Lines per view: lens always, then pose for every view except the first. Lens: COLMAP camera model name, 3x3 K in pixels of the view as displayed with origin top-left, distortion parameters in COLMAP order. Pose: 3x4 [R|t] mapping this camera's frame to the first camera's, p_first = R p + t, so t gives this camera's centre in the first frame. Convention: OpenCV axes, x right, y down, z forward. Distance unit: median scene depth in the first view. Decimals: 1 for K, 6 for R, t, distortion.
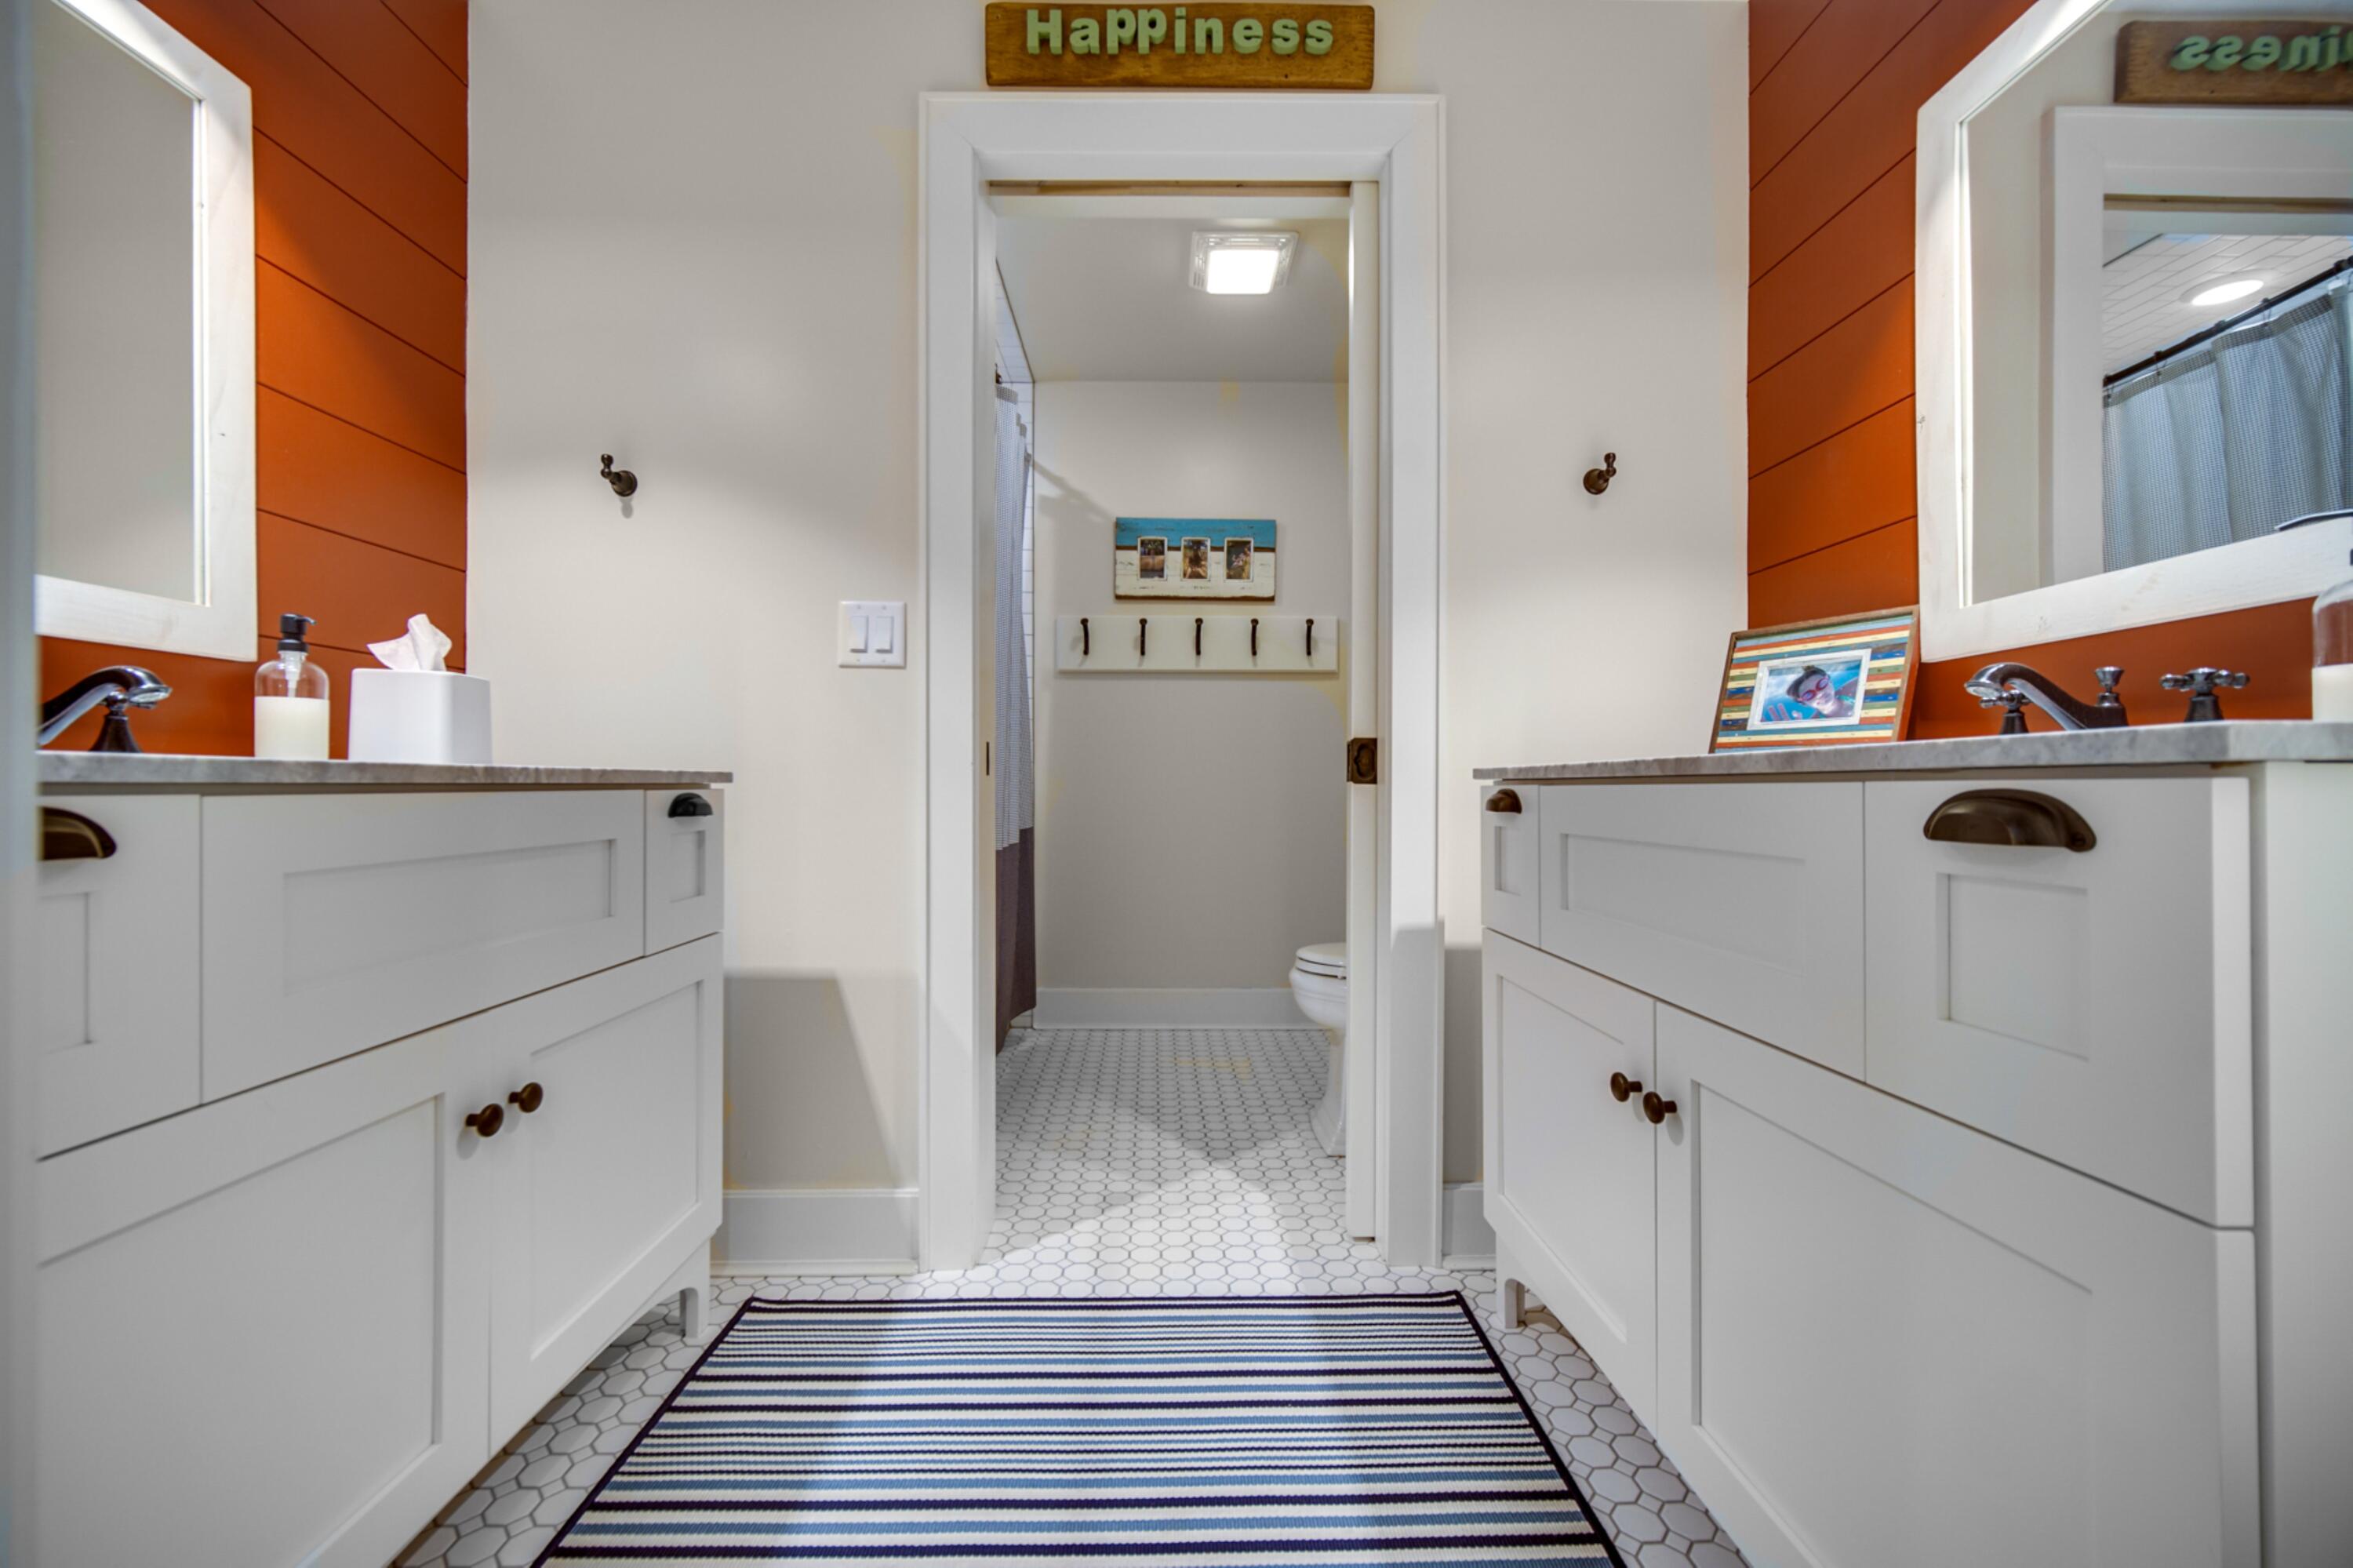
lens RADIAL K [[923.2, 0, 1171.4], [0, 923.2, 786.5], [0, 0, 1]] dist [-0.005671, 0.001171]
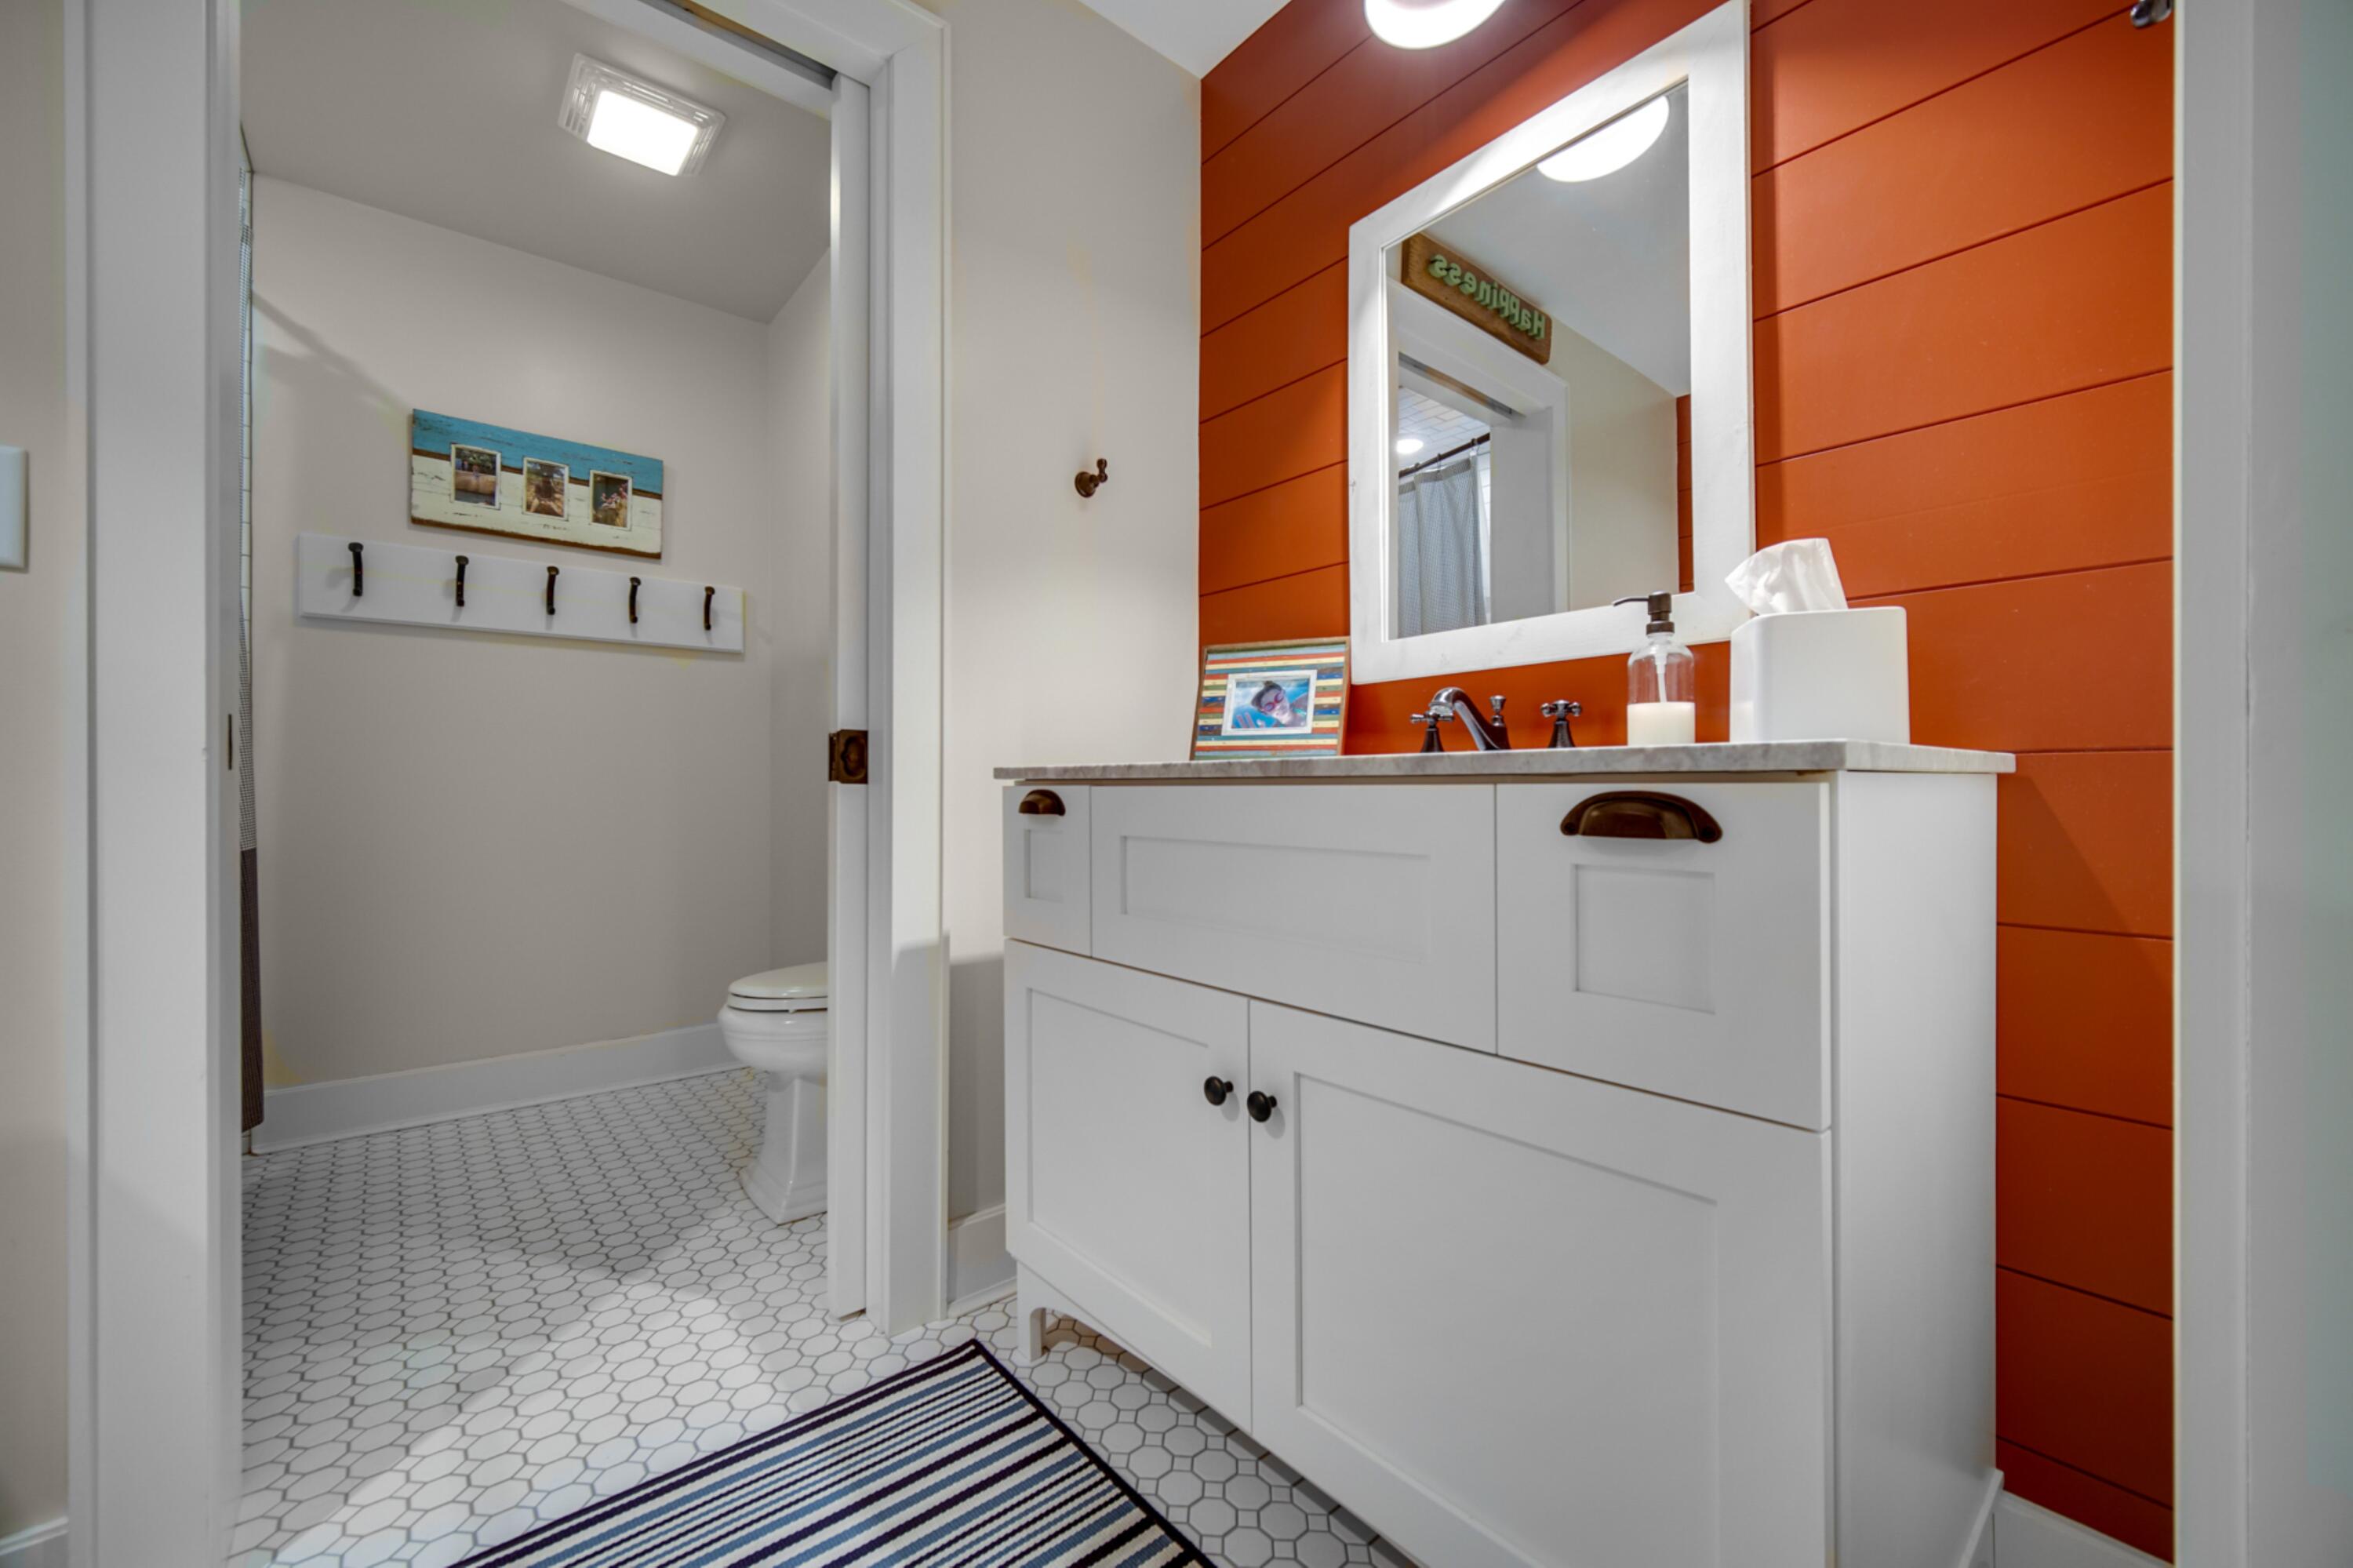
lens RADIAL K [[923.2, 0, 1158.8], [0, 923.2, 784.8], [0, 0, 1]] dist [-0.005671, 0.001171]
pose [[0.778151, -0.001273, 0.628076, -0.093097], [0.000787, 0.999999, 0.001052, -0.002125], [-0.628076, -0.000324, 0.778152, 0.135953]]
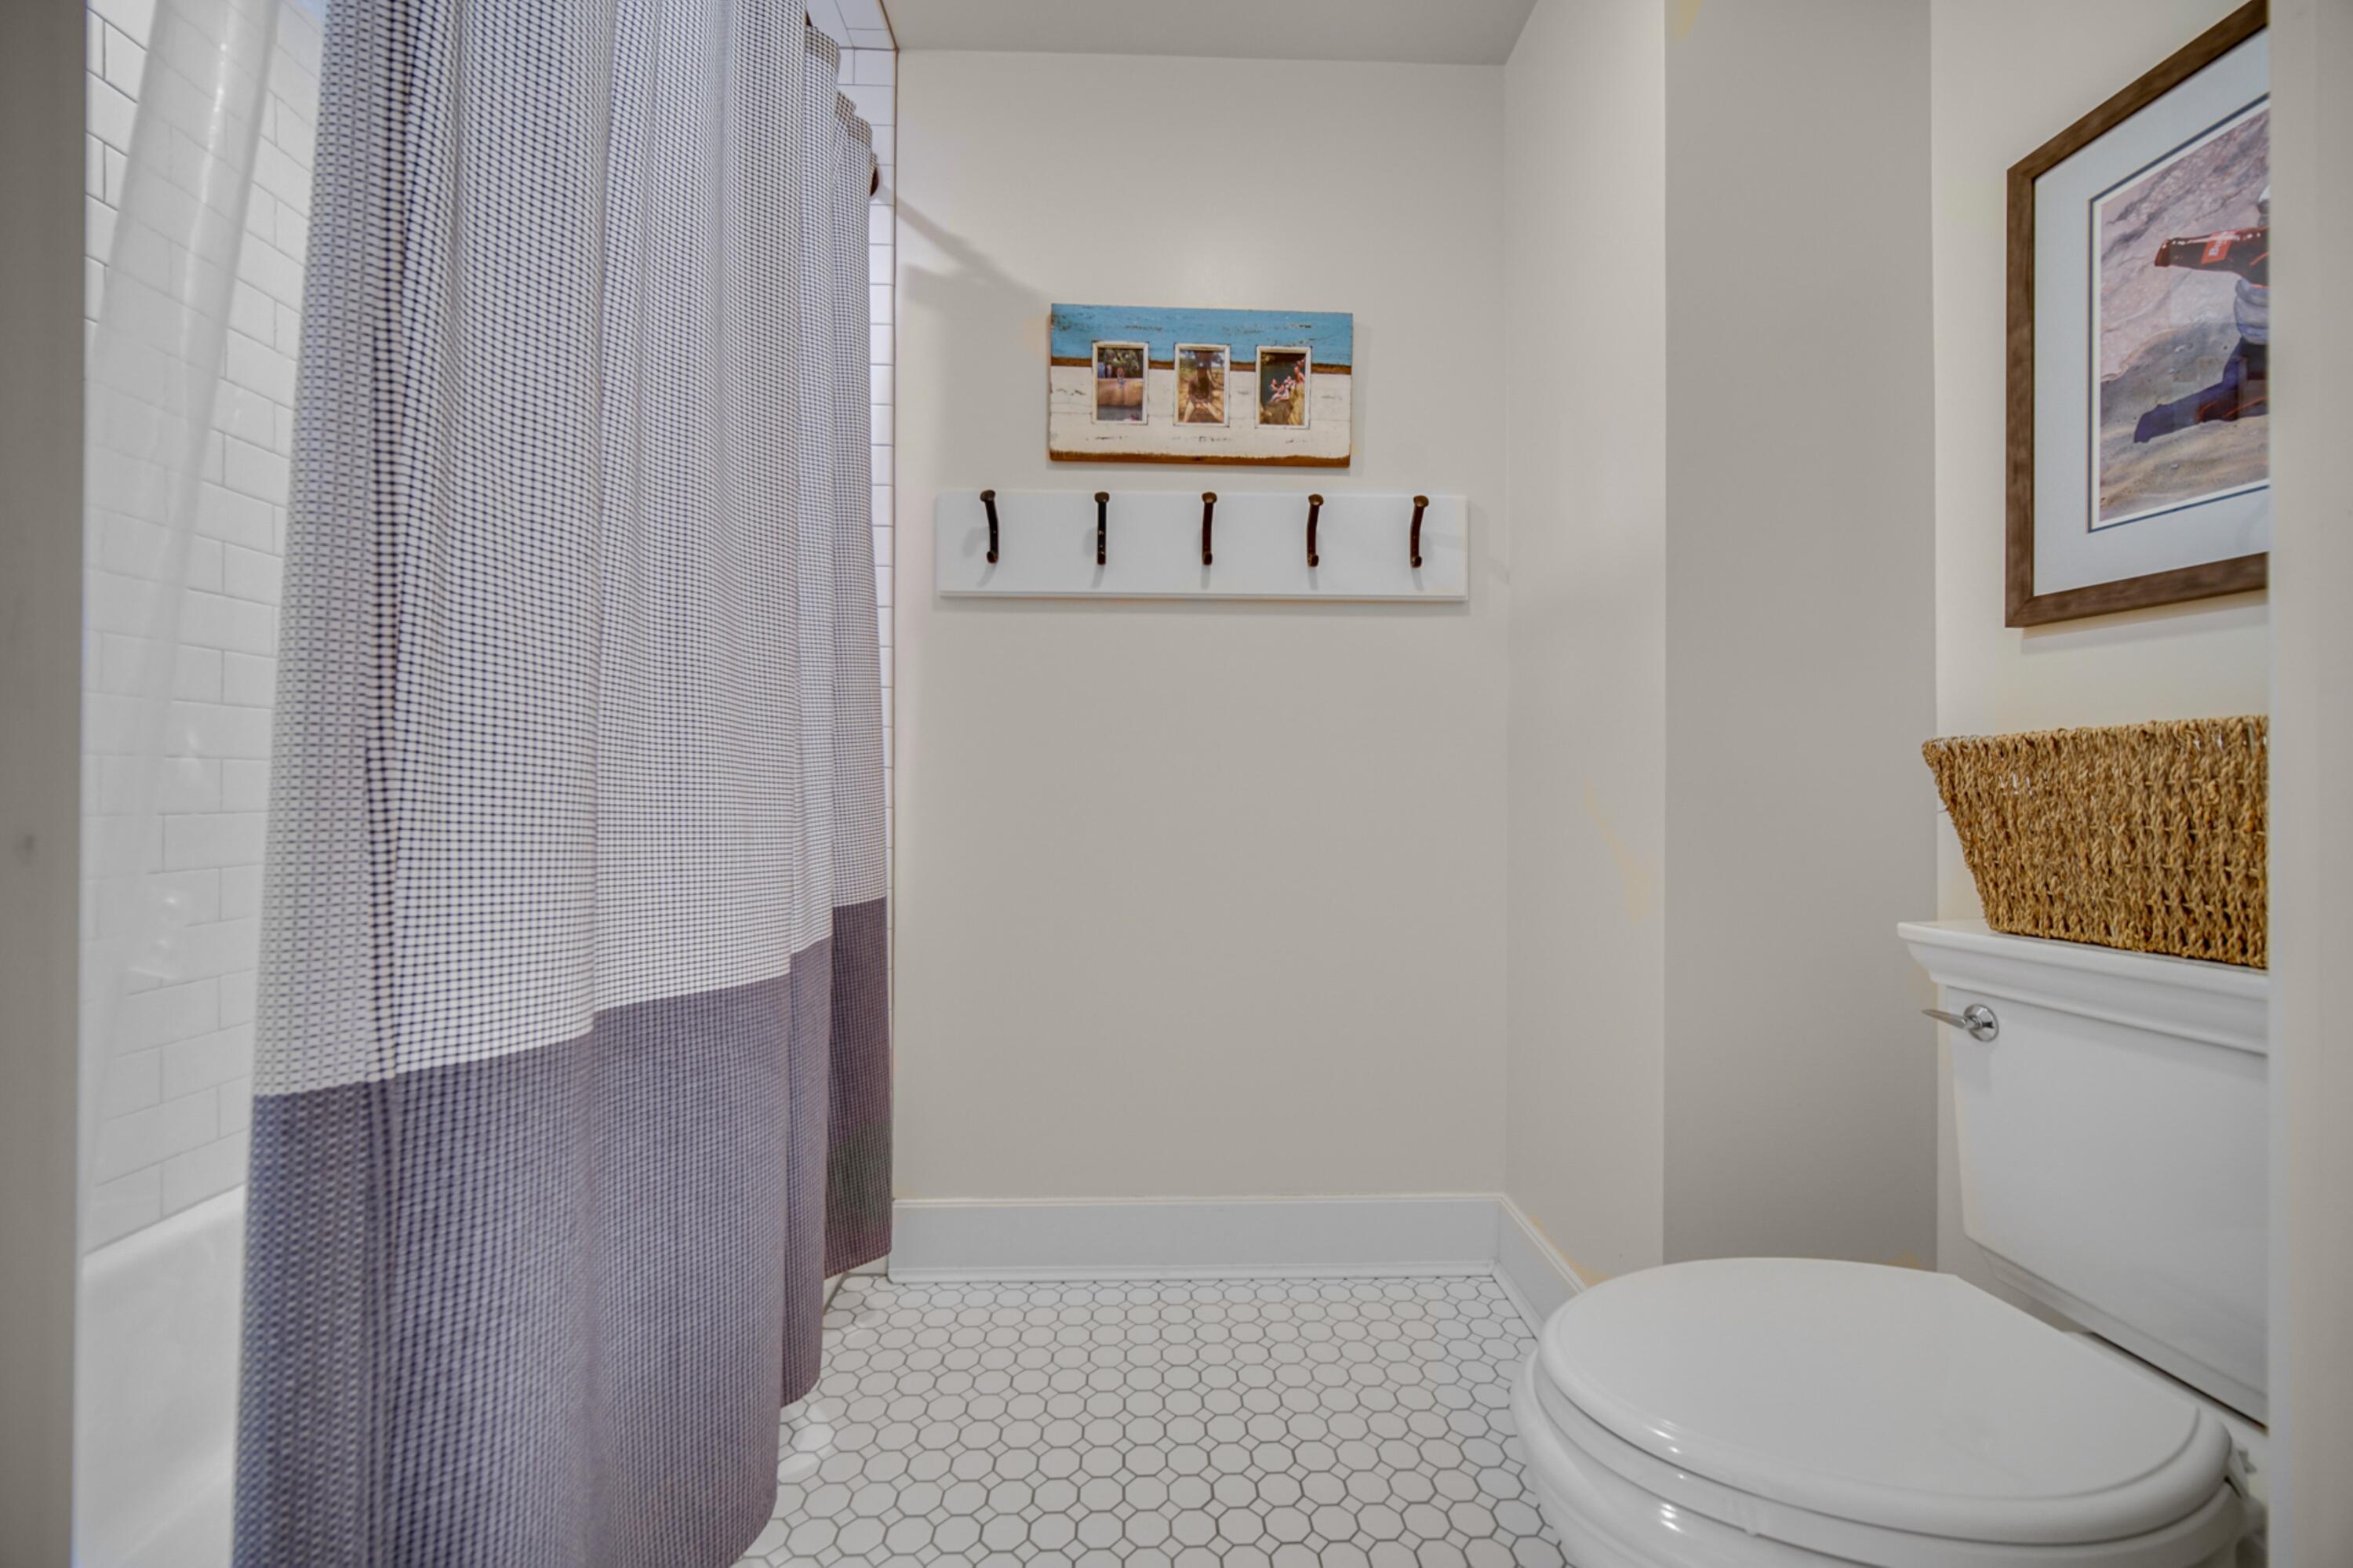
lens RADIAL K [[923.2, 0, 1194.6], [0, 923.2, 770.2], [0, 0, 1]] dist [-0.005671, 0.001171]
pose [[0.998804, 0.000878, 0.048885, -0.005904], [-0.000798, 0.999998, -0.001655, -0.038889], [-0.048887, 0.001614, 0.998803, 0.752720]]
